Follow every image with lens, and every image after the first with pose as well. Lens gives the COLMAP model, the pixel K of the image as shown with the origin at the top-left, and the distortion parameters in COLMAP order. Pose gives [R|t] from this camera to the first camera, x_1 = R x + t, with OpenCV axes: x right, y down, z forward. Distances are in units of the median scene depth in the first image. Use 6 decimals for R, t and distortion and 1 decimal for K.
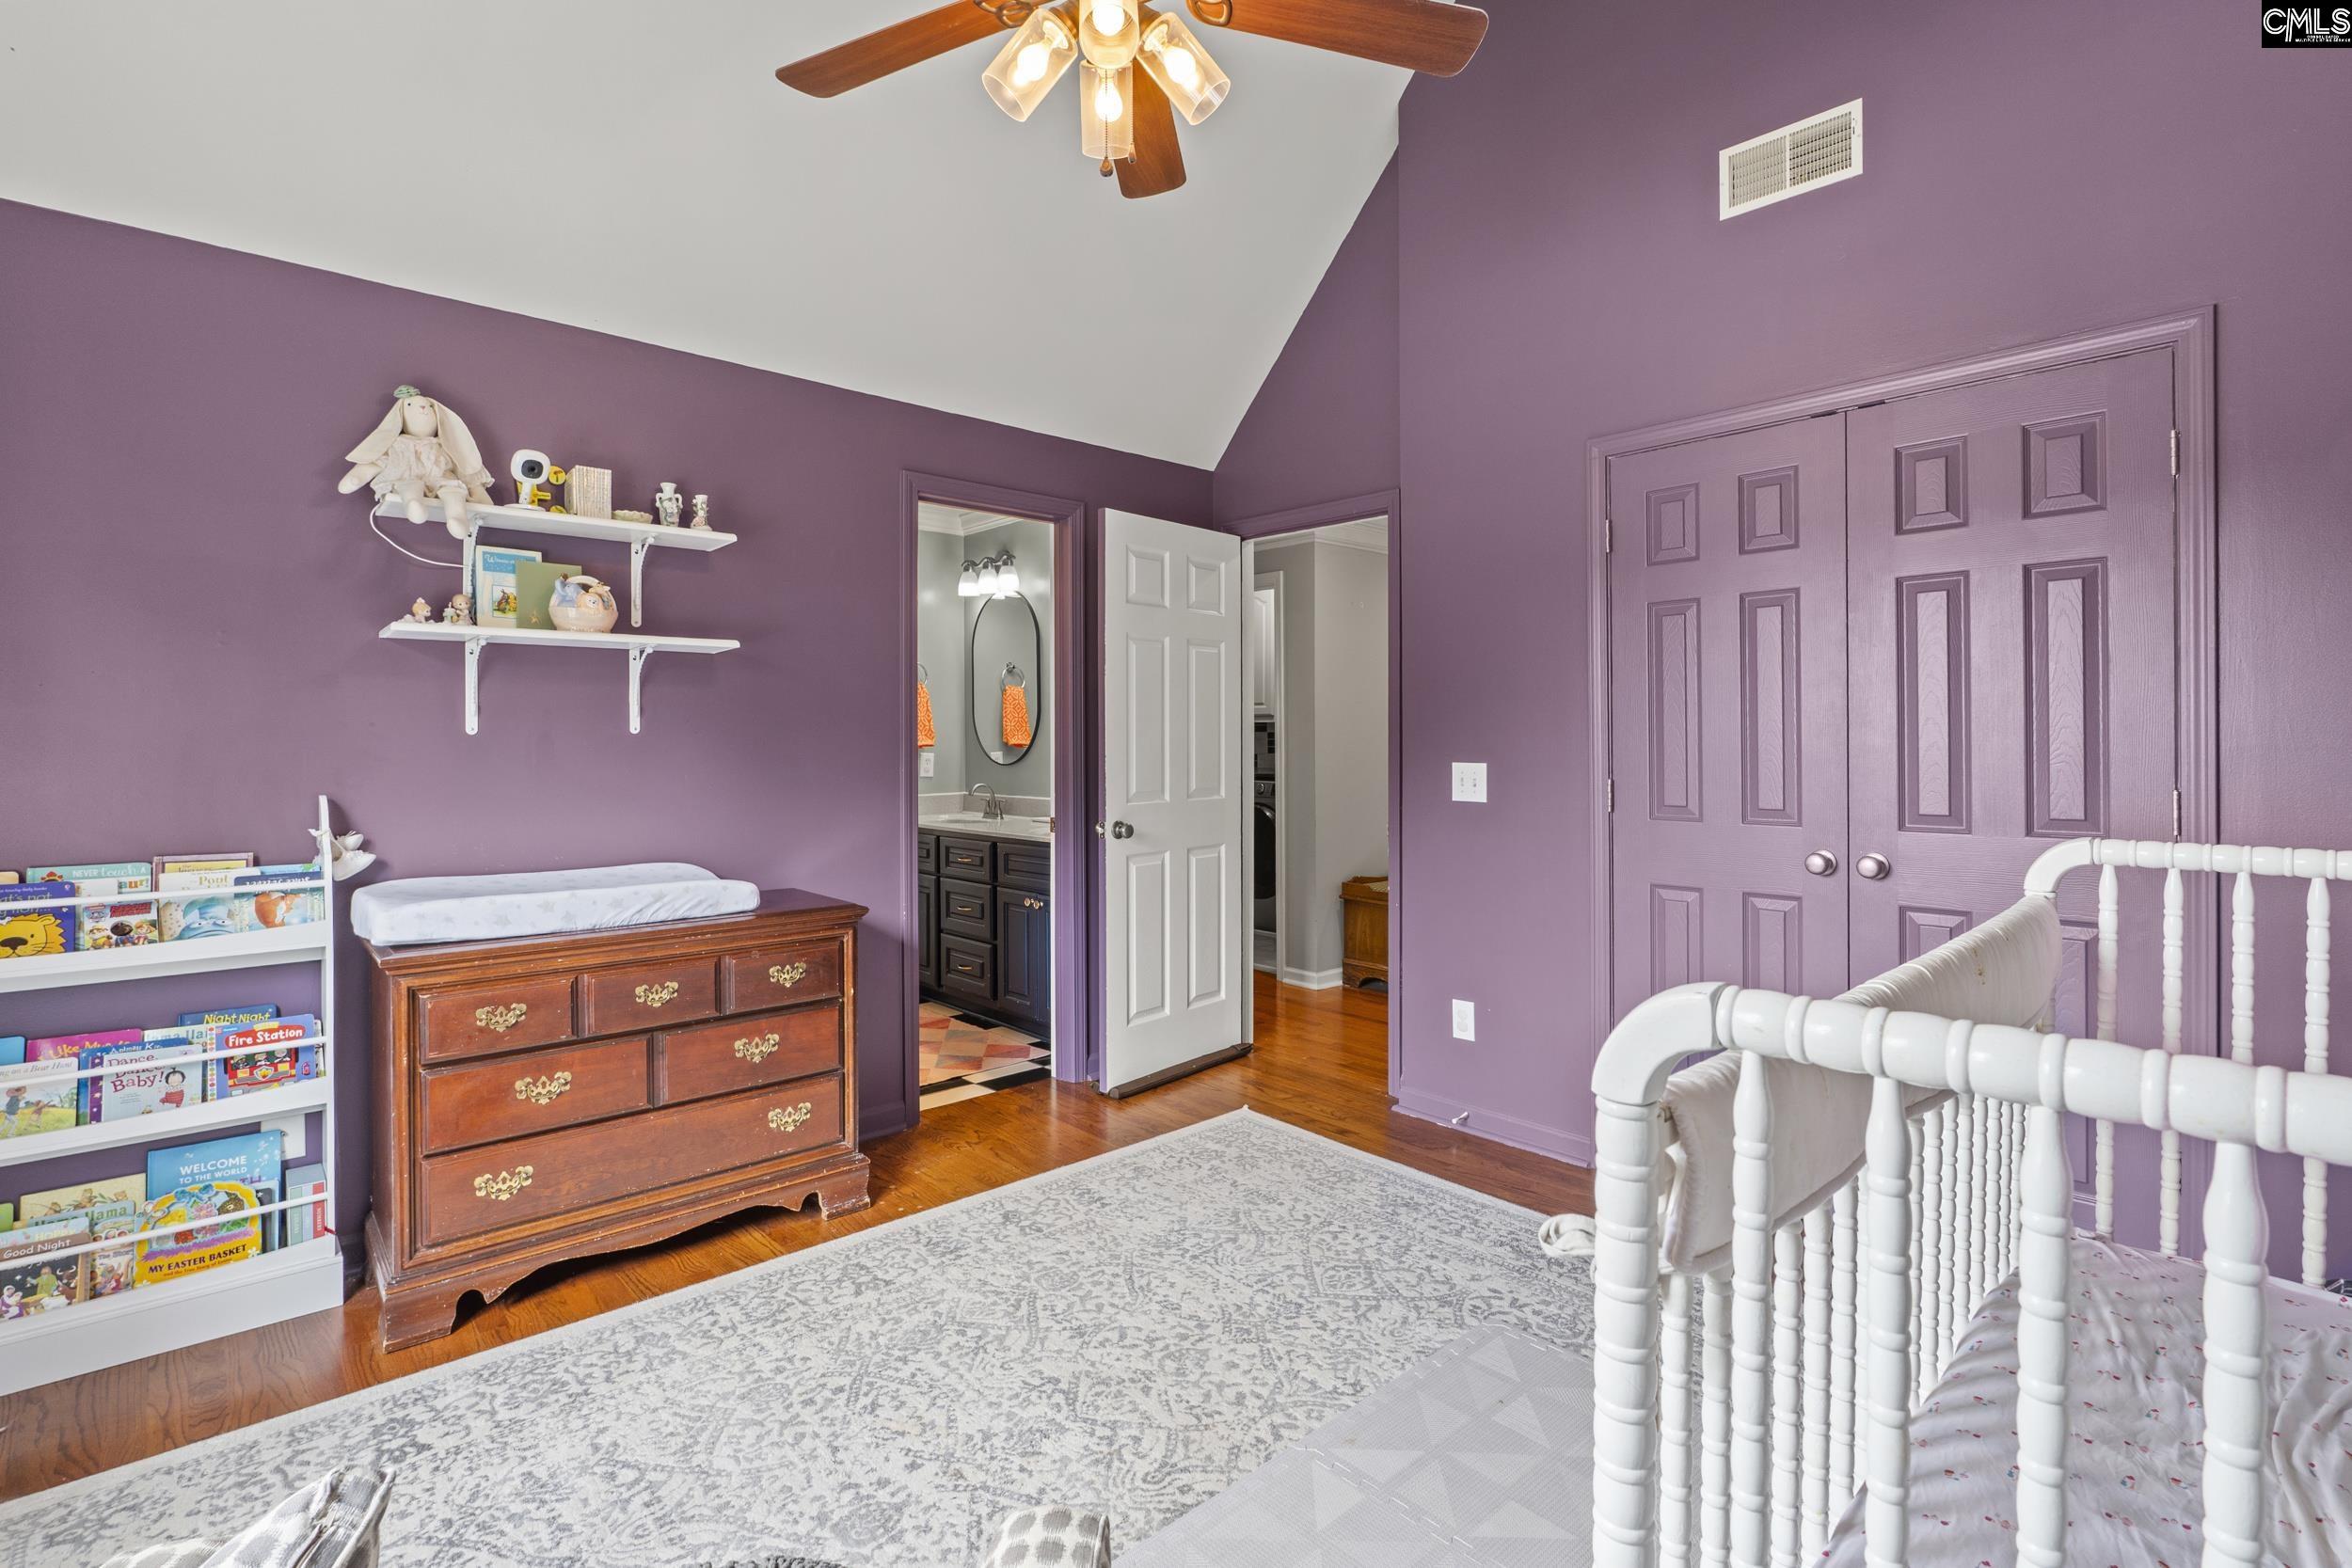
lens RADIAL K [[1078.4, 0, 1180.7], [0, 1078.4, 762.2], [0, 0, 1]] dist [-0.005600, -0.000767]
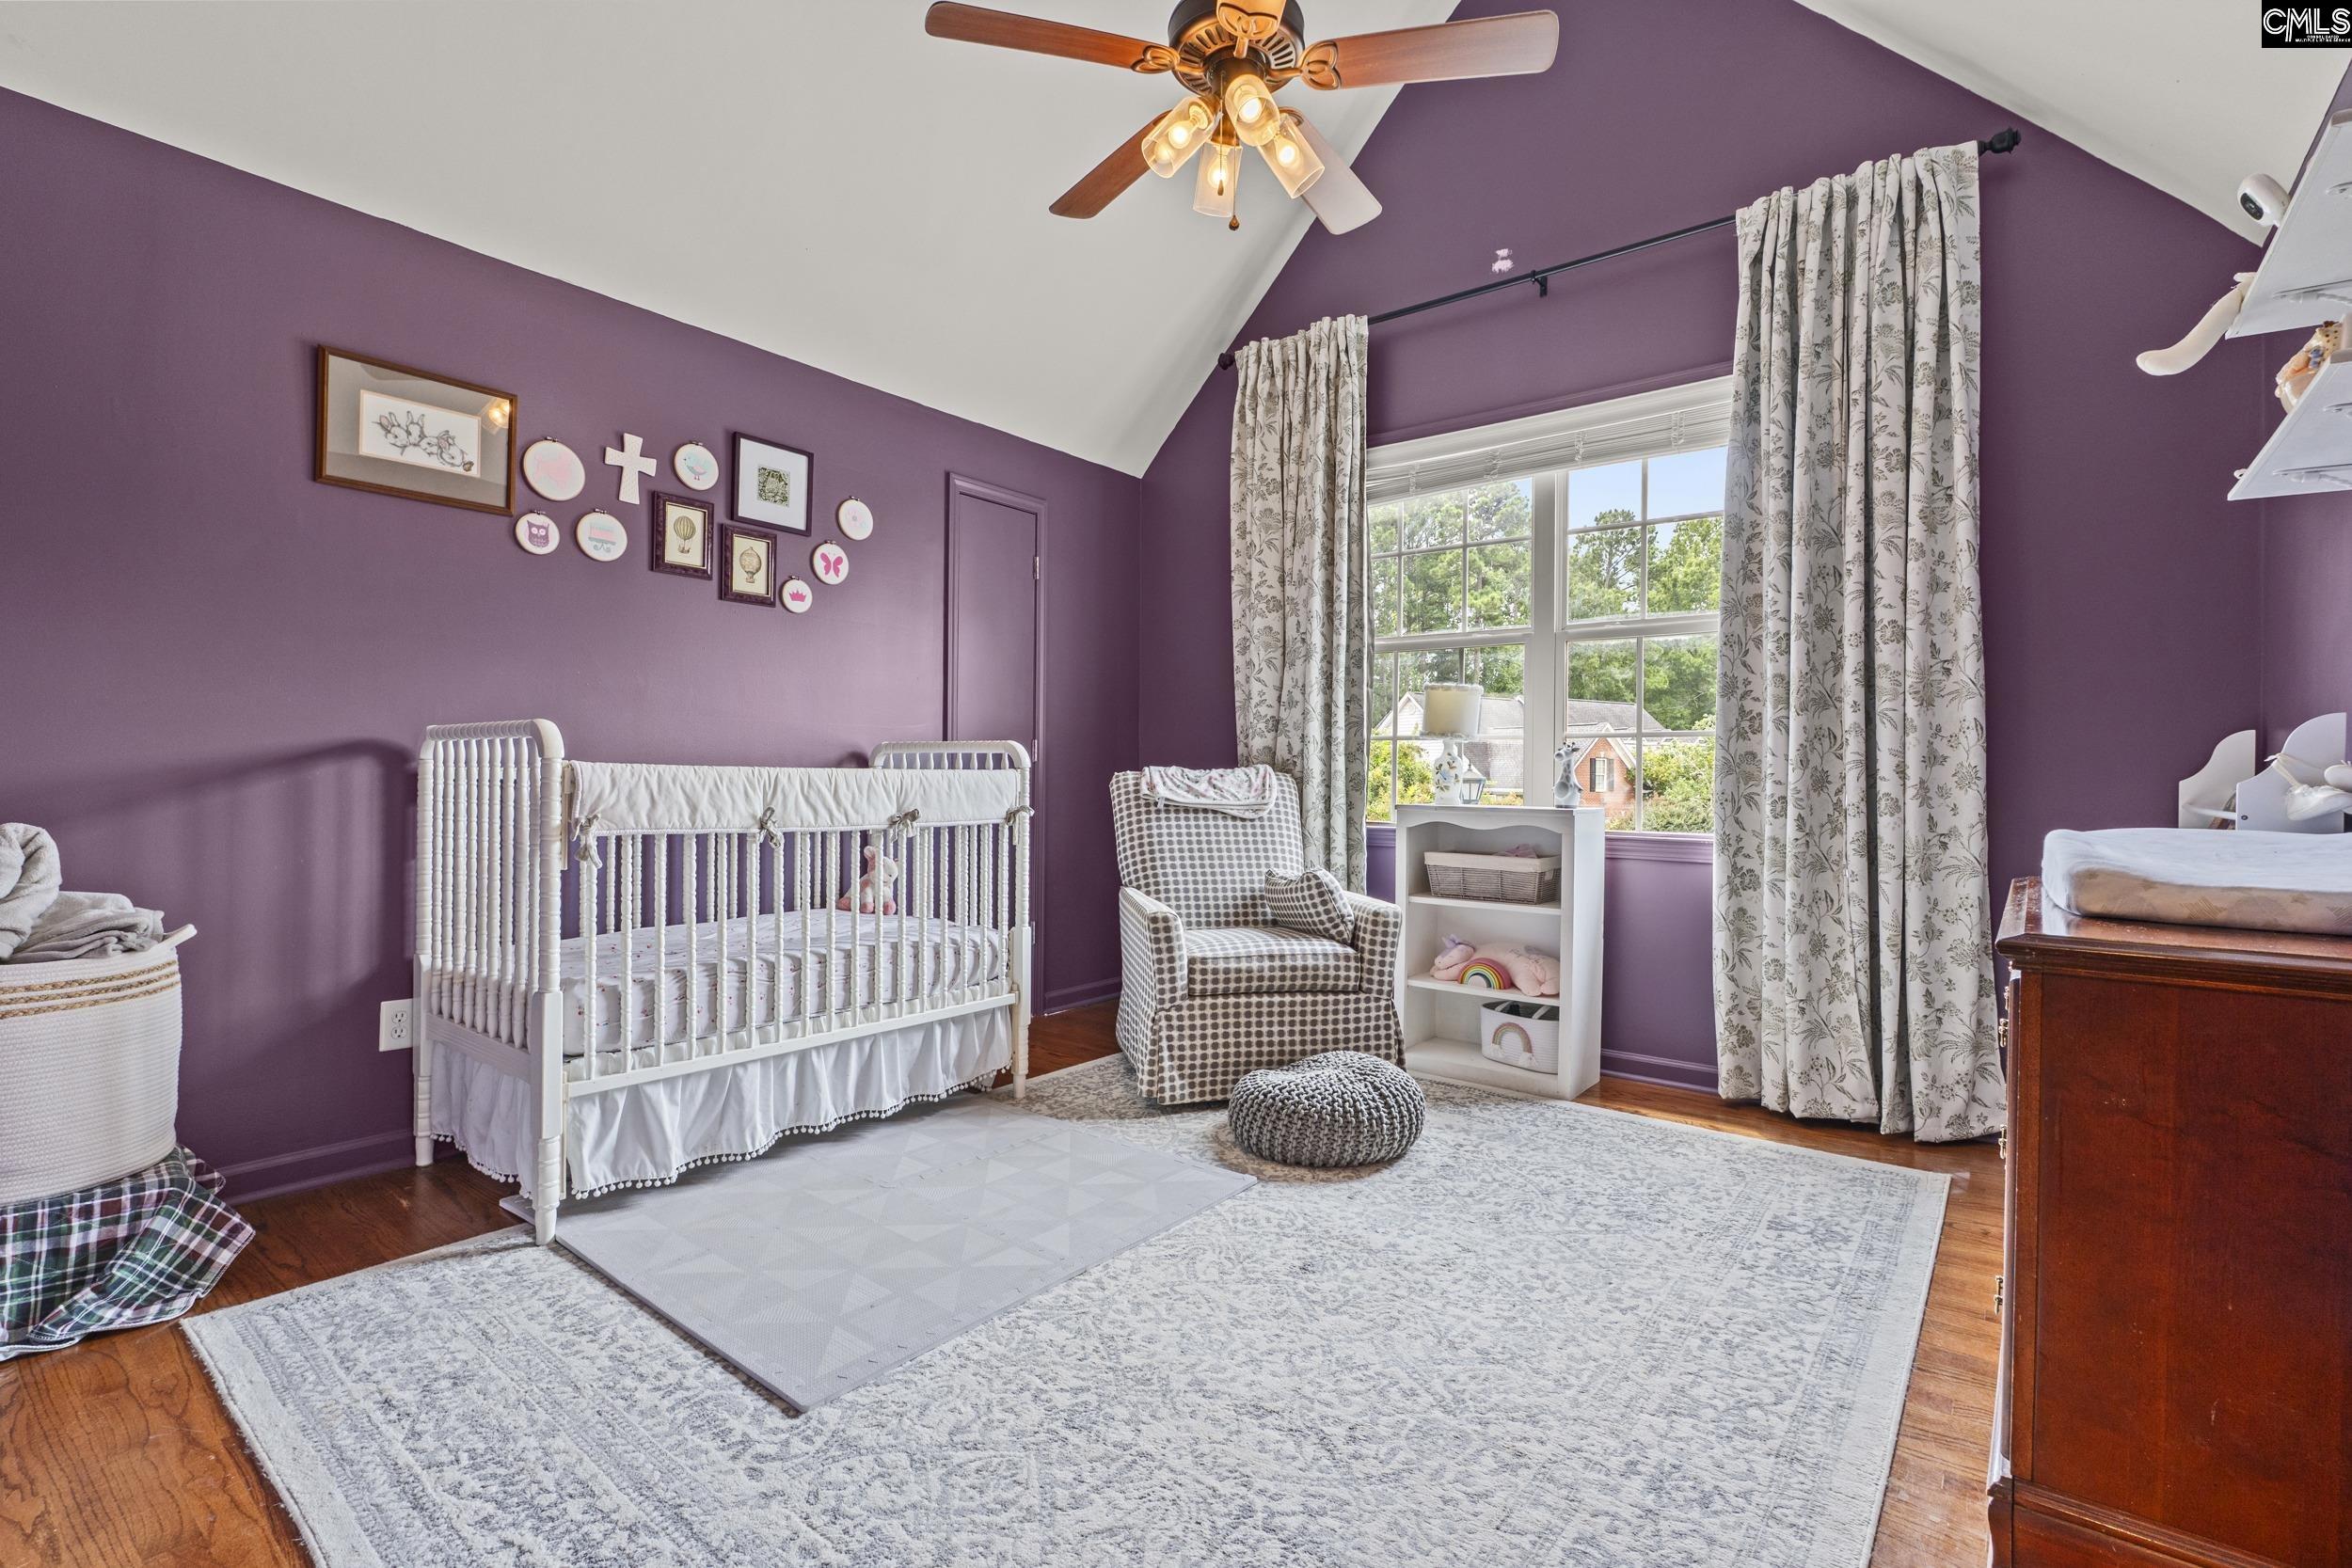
lens RADIAL K [[1078.4, 0, 1172.1], [0, 1078.4, 775.7], [0, 0, 1]] dist [-0.005600, -0.000767]
pose [[-0.987793, -0.006264, -0.155647, 0.170134], [-0.009044, 0.999812, 0.017159, 0.081418], [0.155510, 0.018357, -0.987664, 1.866131]]
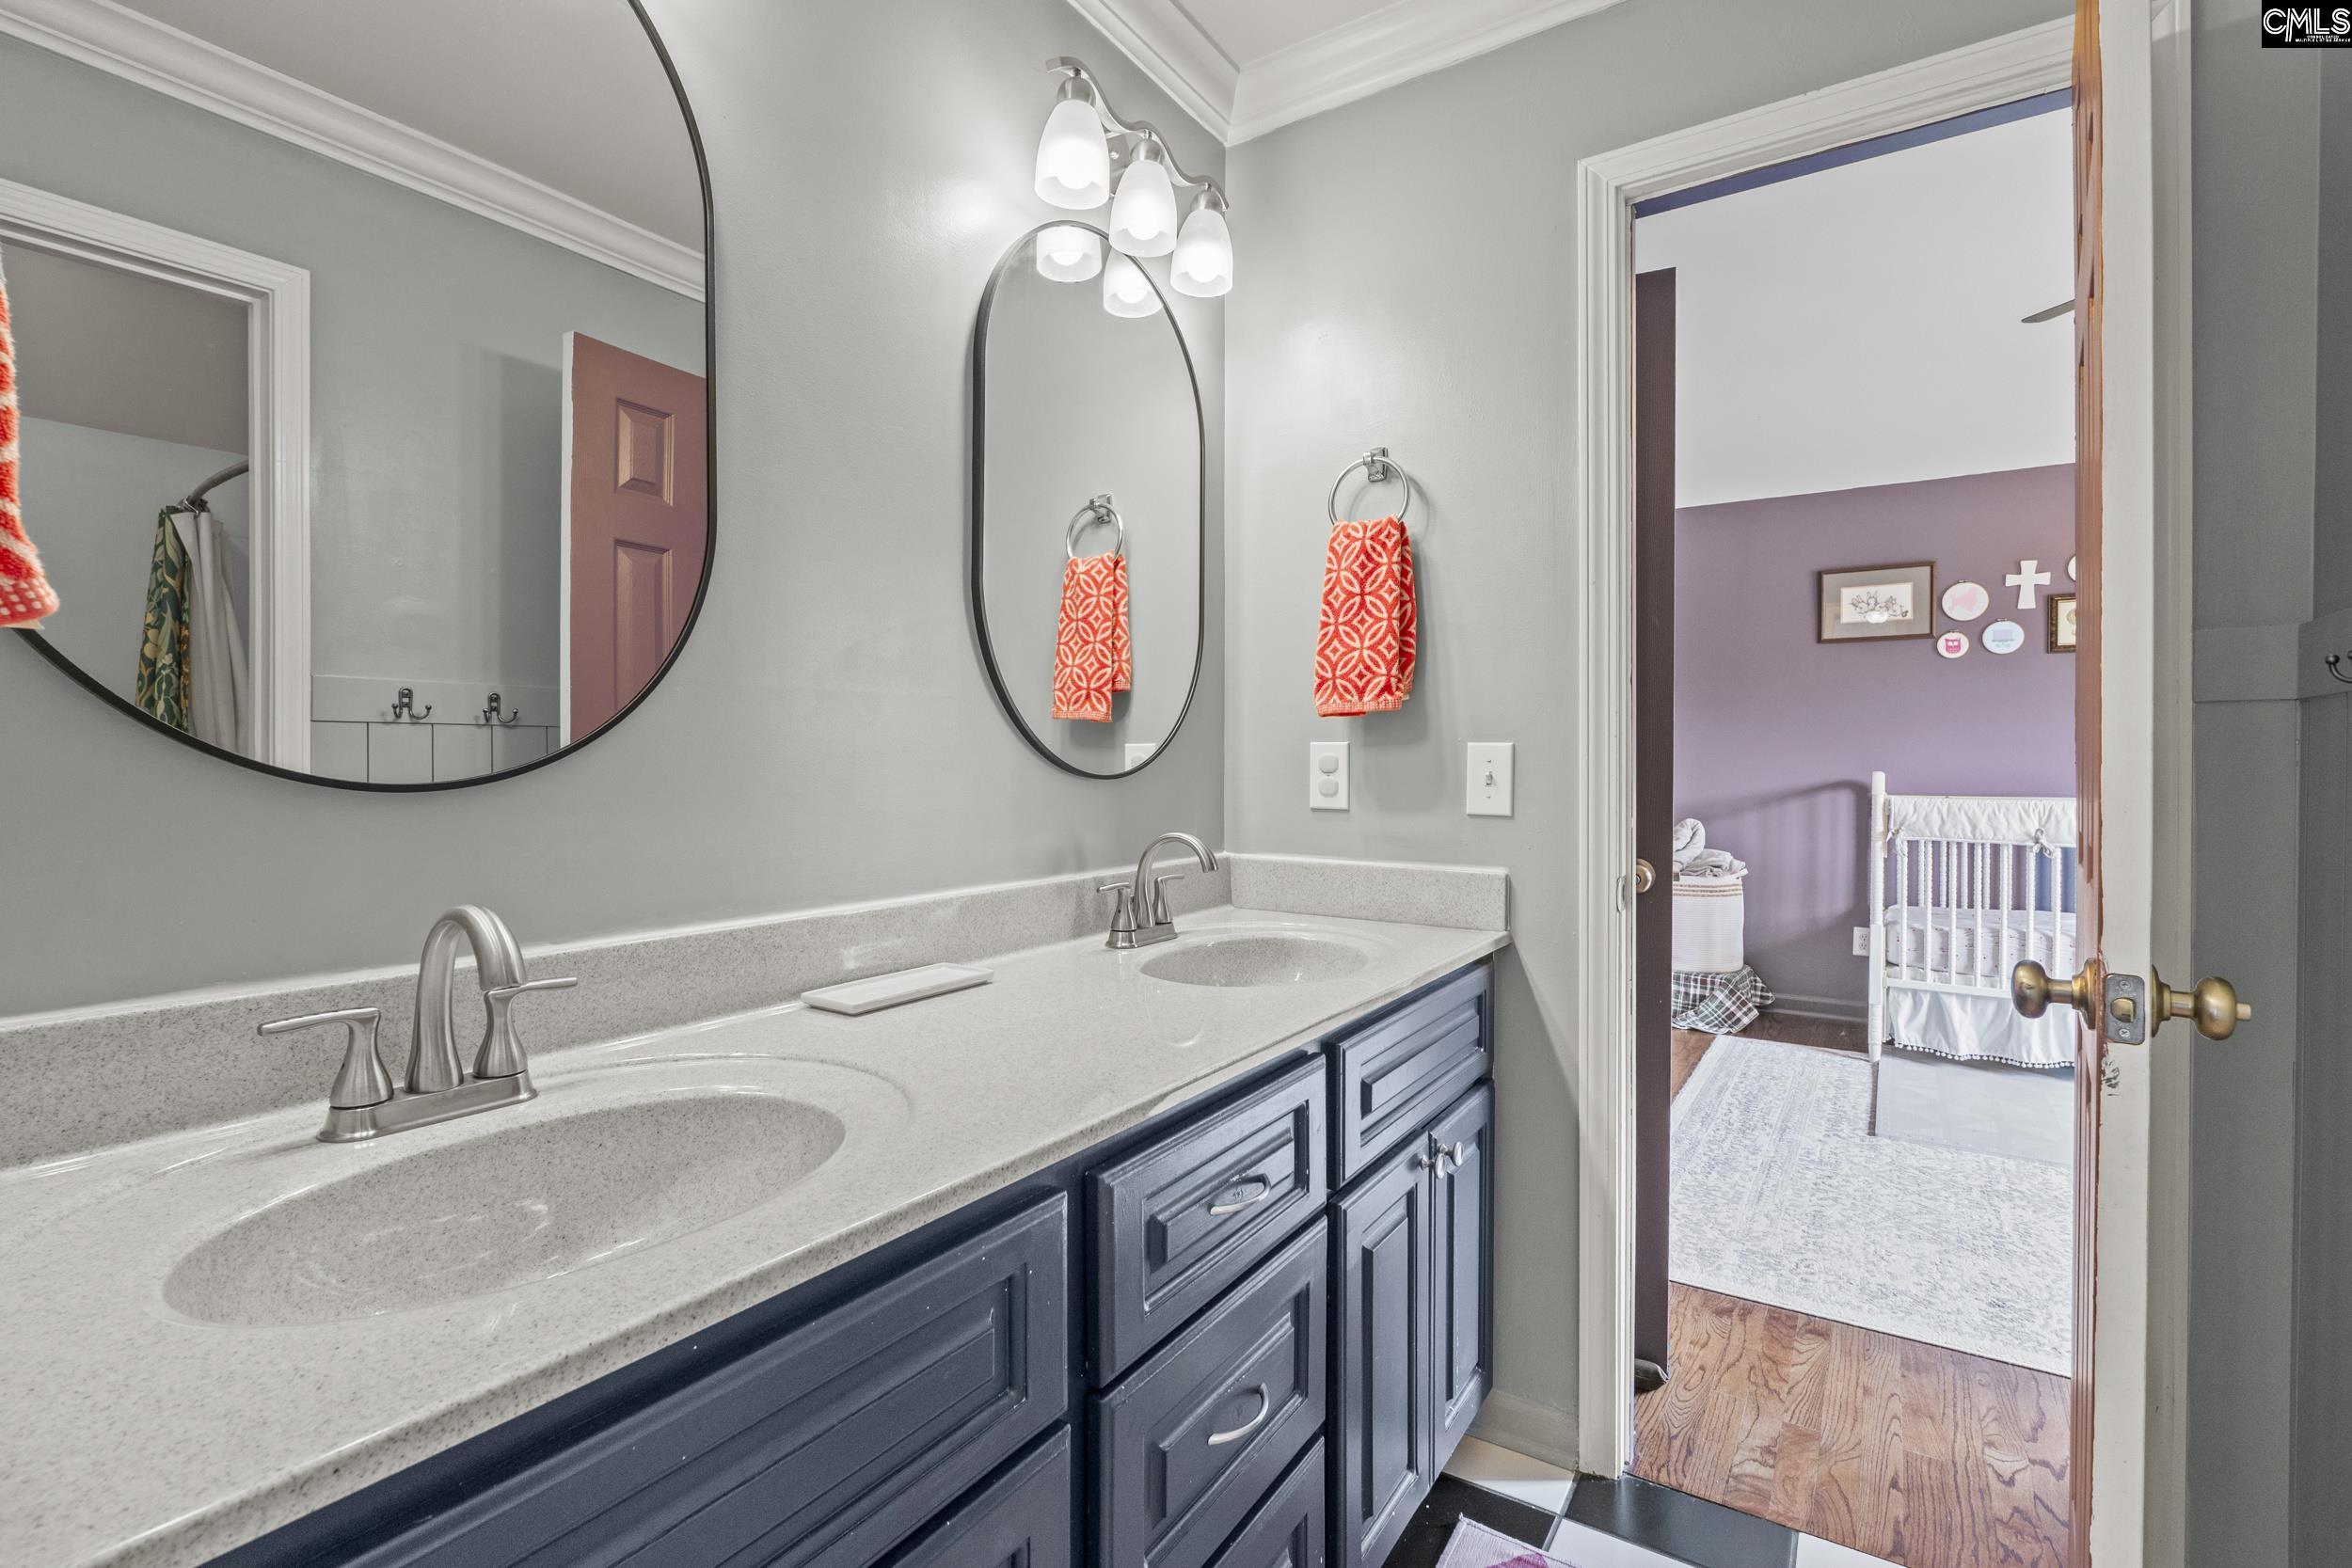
lens RADIAL K [[1078.4, 0, 1177.4], [0, 1078.4, 776.2], [0, 0, 1]] dist [-0.005600, -0.000767]
pose [[-0.242433, -0.006266, 0.970148, -0.914815], [0.015567, 0.999825, 0.010347, 0.018053], [-0.970043, 0.017611, -0.242293, 2.378095]]
